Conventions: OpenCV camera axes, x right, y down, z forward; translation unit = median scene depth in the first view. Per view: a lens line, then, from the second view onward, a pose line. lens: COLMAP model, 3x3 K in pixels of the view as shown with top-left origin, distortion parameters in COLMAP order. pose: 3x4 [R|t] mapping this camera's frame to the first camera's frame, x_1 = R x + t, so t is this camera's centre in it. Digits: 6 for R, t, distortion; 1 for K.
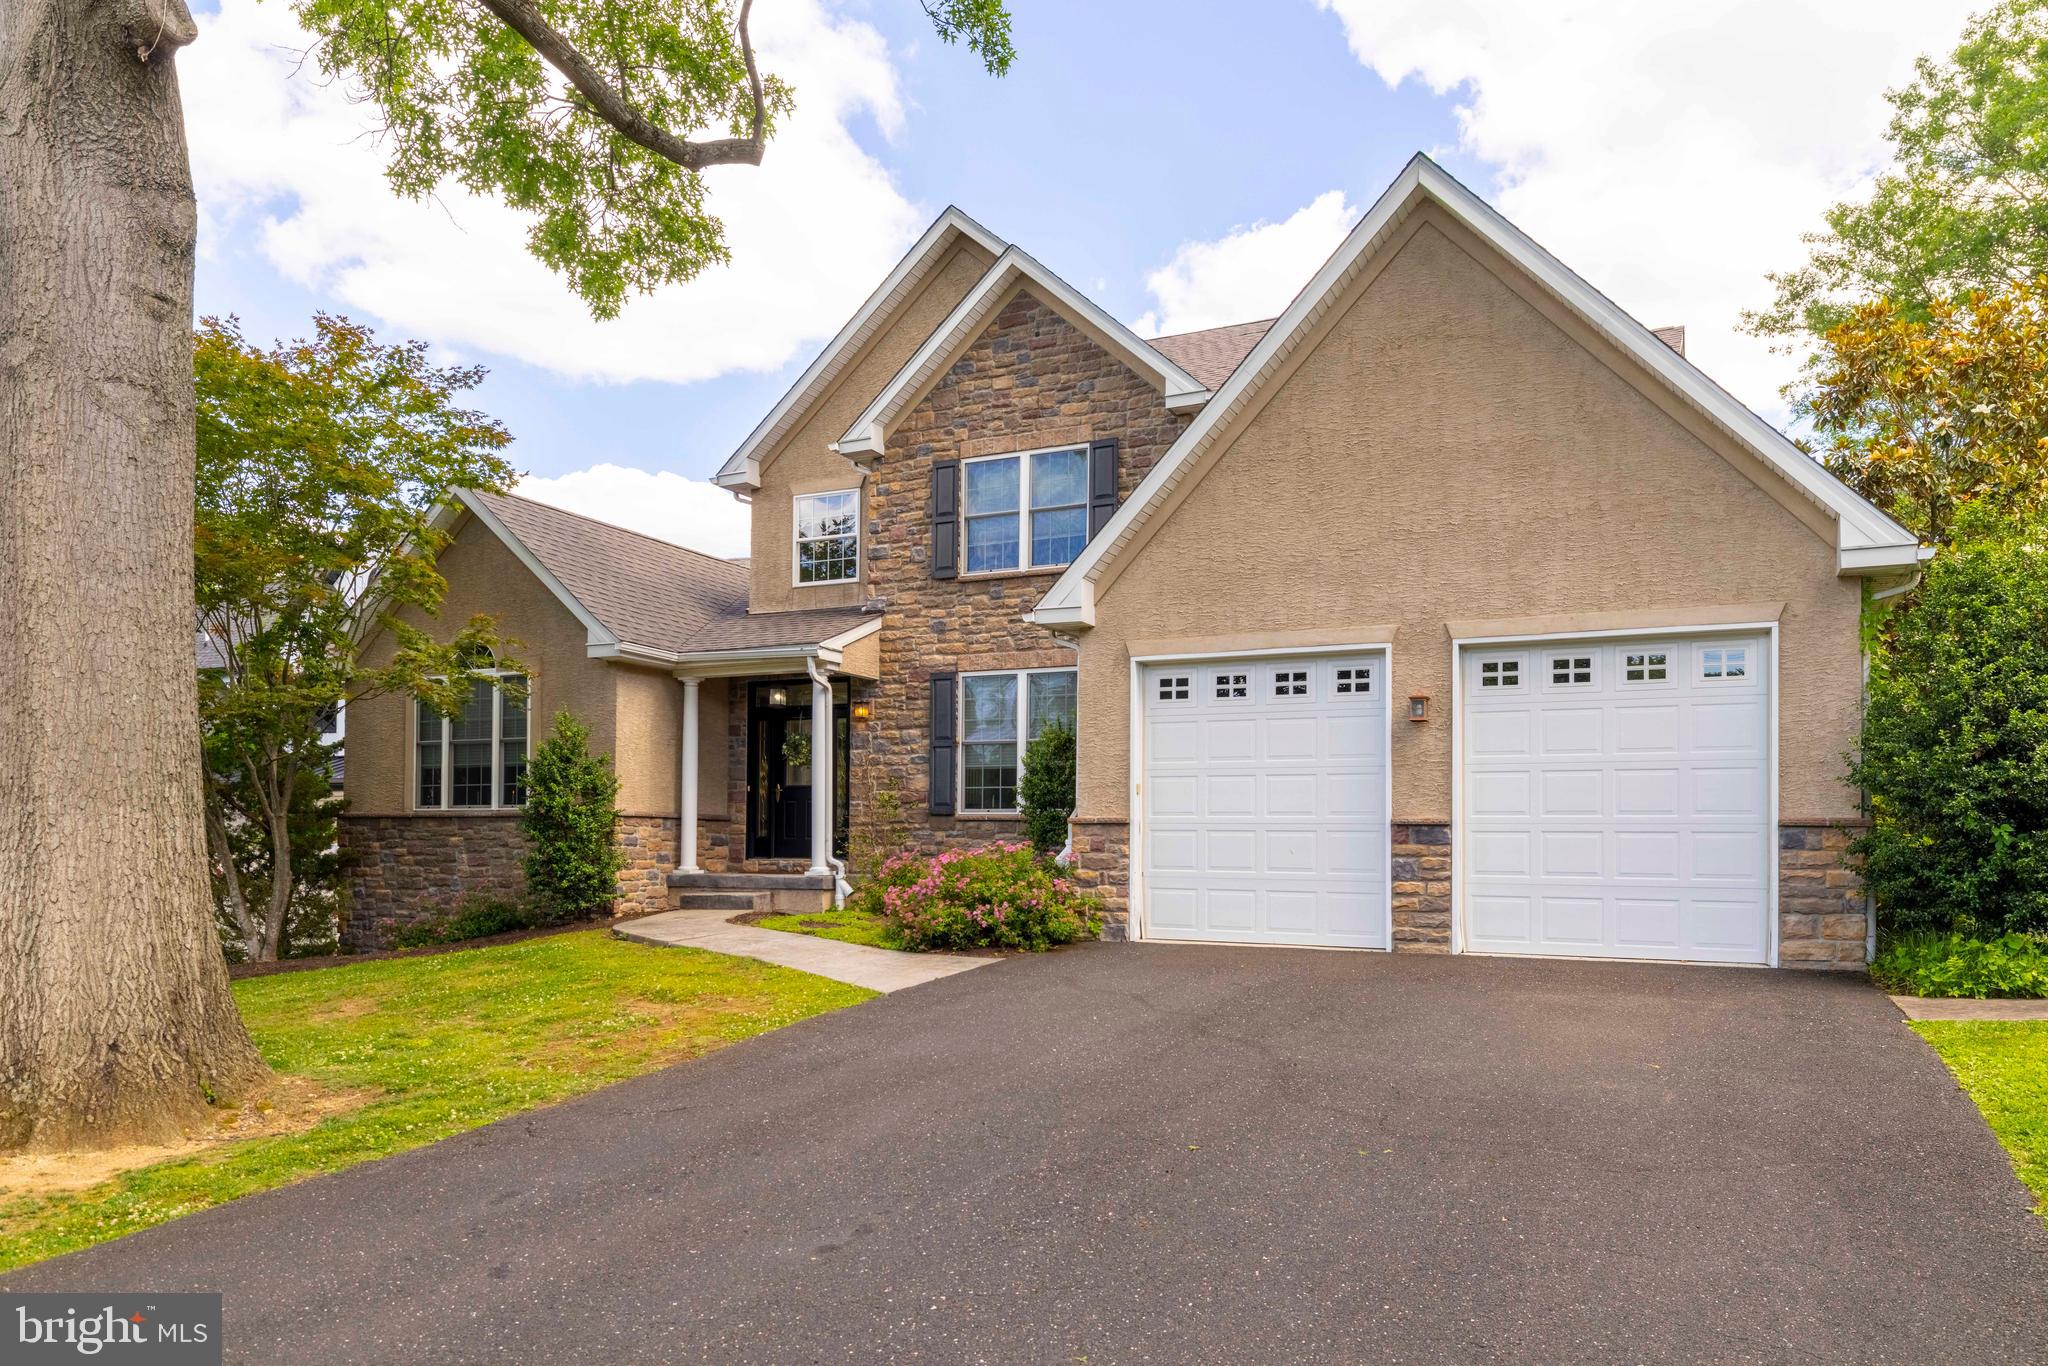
lens RADIAL K [[1385.4, 0, 1026.3], [0, 1385.4, 846.3], [0, 0, 1]] dist [0.001651, 0.001025]
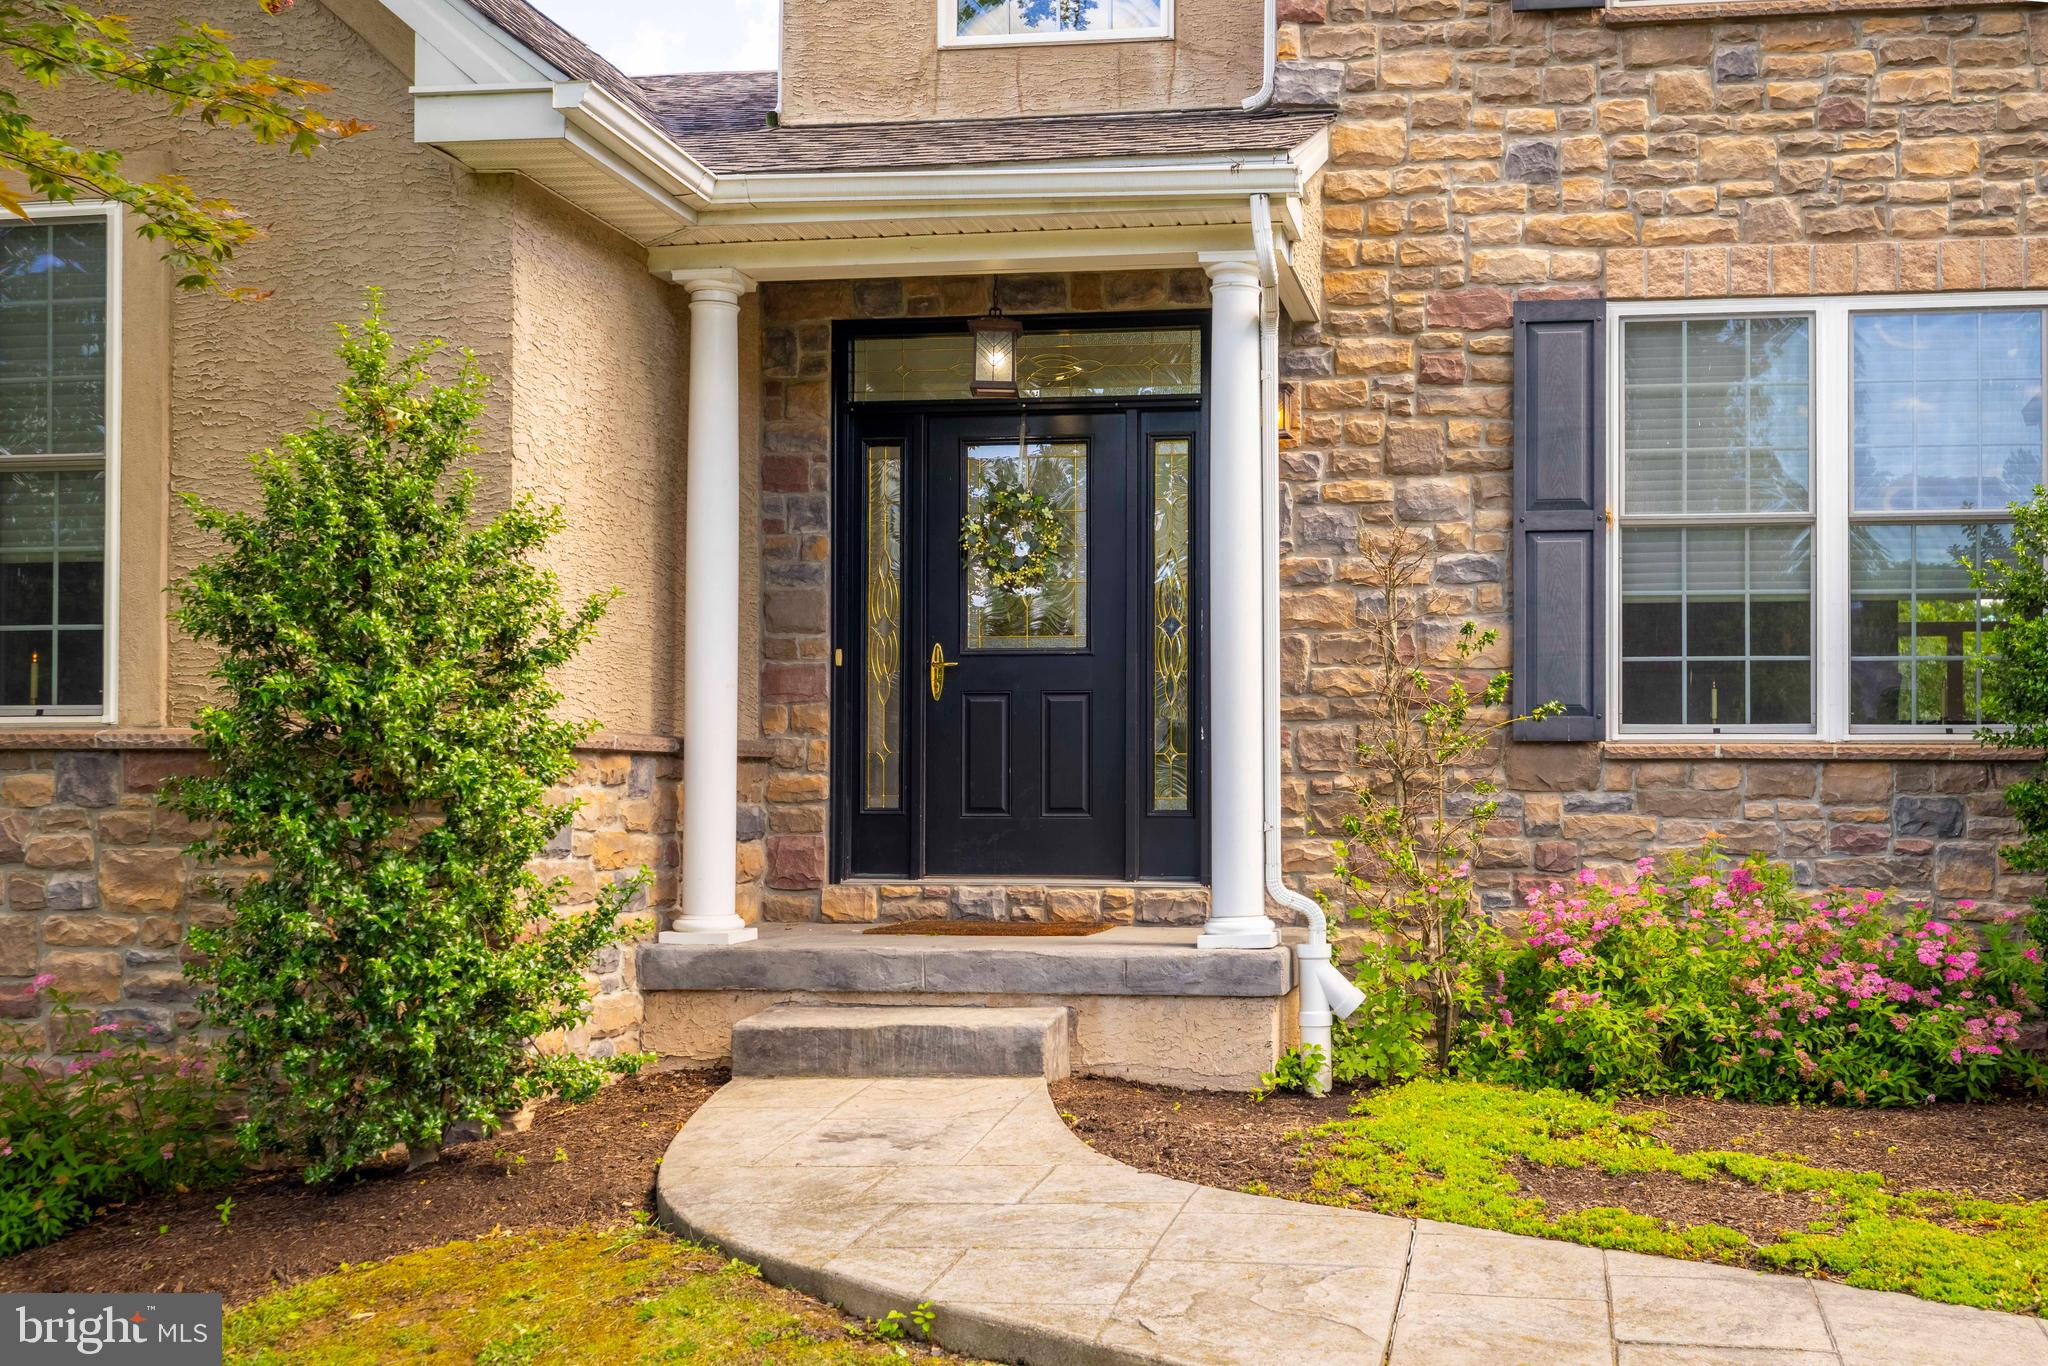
lens RADIAL K [[2080.3, 0, 1216.5], [0, 2080.3, 776.7], [0, 0, 1]] dist [0.000849, -0.017960]
pose [[0.952019, -0.005500, 0.305990, -0.286861], [0.005555, 0.999984, 0.000689, -0.015651], [-0.305989, 0.001044, 0.952034, 0.568041]]
